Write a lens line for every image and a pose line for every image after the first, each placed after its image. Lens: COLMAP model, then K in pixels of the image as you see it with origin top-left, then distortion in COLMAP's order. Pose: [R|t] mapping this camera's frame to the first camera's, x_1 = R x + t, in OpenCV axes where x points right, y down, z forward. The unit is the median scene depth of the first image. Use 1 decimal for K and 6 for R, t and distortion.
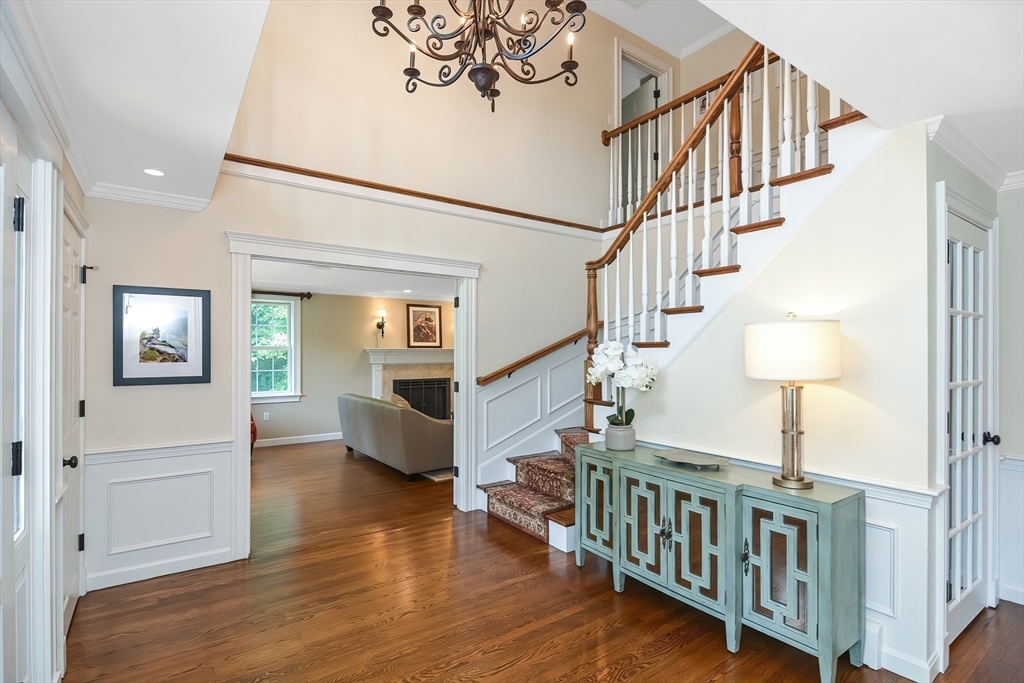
lens RADIAL K [[494.2, 0, 512.2], [0, 494.2, 347.6], [0, 0, 1]] dist [-0.005258, -0.000164]
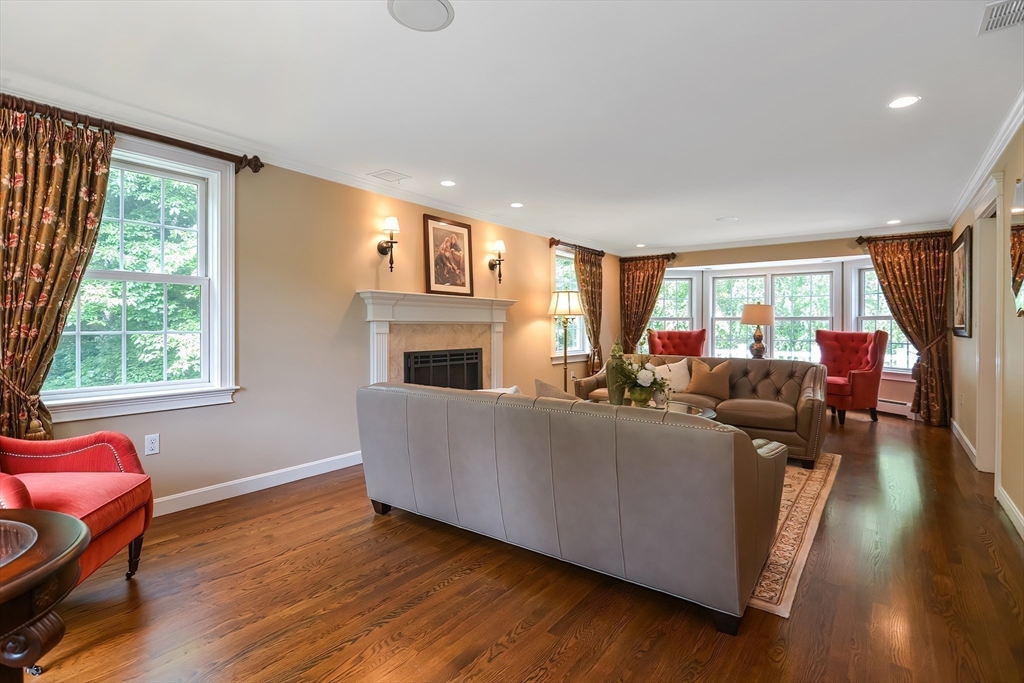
lens RADIAL K [[494.2, 0, 512.1], [0, 494.2, 321.6], [0, 0, 1]] dist [-0.005258, -0.000164]
pose [[0.952558, 0.001075, 0.304355, -0.287271], [-0.000065, 0.999994, -0.003328, 0.033306], [-0.304357, 0.003150, 0.952553, 0.443440]]
